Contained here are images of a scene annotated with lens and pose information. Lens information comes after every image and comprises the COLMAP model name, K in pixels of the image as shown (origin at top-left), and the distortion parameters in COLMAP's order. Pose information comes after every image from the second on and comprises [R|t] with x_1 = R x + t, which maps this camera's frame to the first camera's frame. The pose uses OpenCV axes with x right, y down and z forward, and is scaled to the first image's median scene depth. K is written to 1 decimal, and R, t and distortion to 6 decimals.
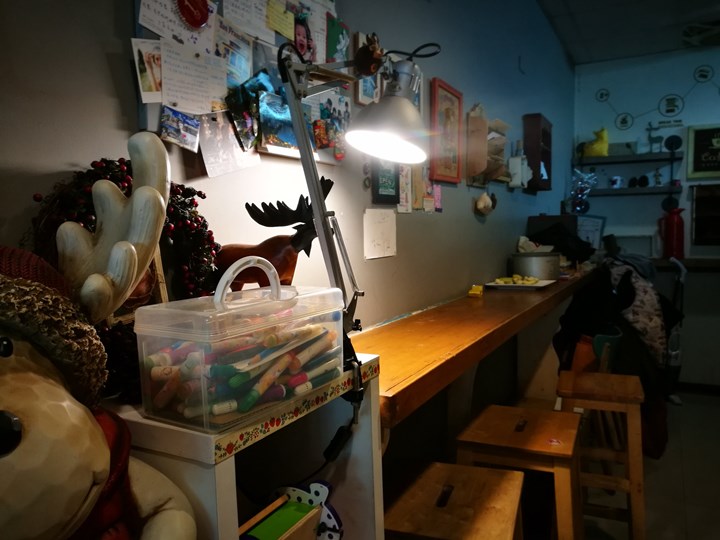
lens RADIAL K [[566.1, 0, 360.0], [0, 566.1, 270.0], [0, 0, 1]] dist [0.003785, 0.002739]
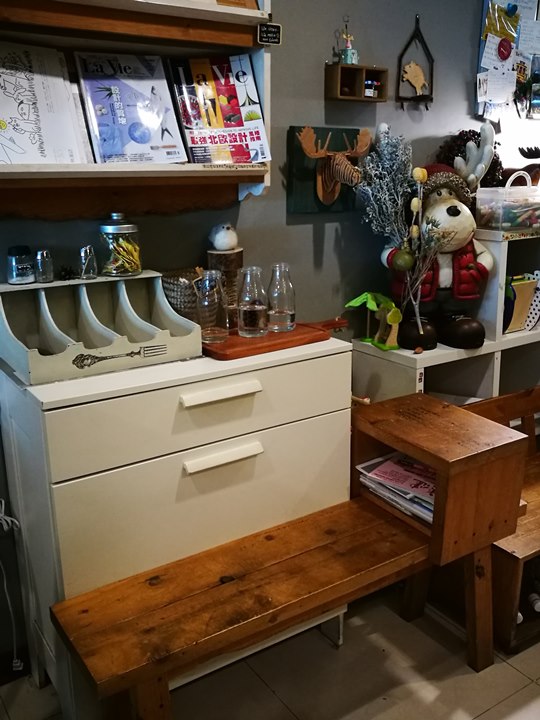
lens RADIAL K [[706.2, 0, 270.0], [0, 706.2, 360.0], [0, 0, 1]] dist [-0.011166, 0.015313]
pose [[0.882528, 0.140470, -0.448791, 0.315984], [-0.046824, 0.975851, 0.213360, 0.161172], [0.467924, -0.167282, 0.867793, -2.171077]]
